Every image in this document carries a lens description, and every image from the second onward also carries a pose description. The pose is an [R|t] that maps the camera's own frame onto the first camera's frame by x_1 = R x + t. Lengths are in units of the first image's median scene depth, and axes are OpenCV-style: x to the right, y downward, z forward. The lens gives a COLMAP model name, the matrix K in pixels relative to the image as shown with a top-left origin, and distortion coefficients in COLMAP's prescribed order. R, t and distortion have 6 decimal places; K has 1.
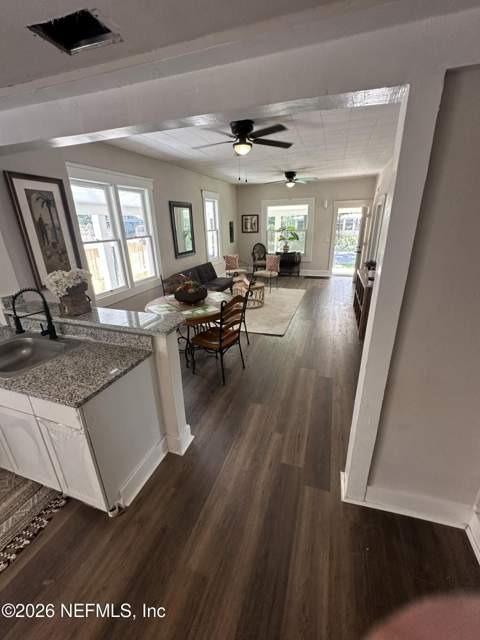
lens RADIAL K [[257.8, 0, 244.5], [0, 257.8, 320.6], [0, 0, 1]] dist [0.000764, 0.000034]
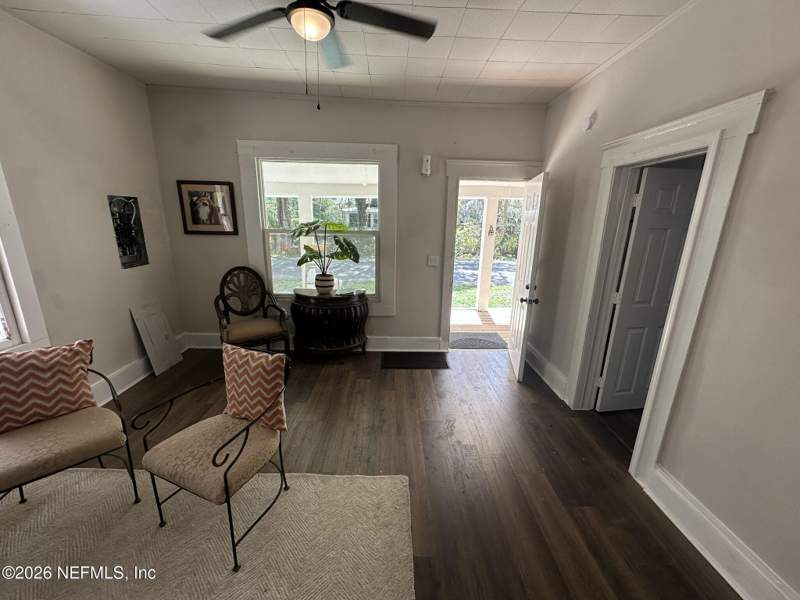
lens RADIAL K [[322.2, 0, 400.0], [0, 322.2, 300.0], [0, 0, 1]] dist [0.000764, 0.000034]
pose [[0.940619, -0.043364, 0.336683, 0.108844], [0.080949, 0.991848, -0.098408, -0.203024], [-0.329671, 0.119819, 0.936462, 0.558211]]
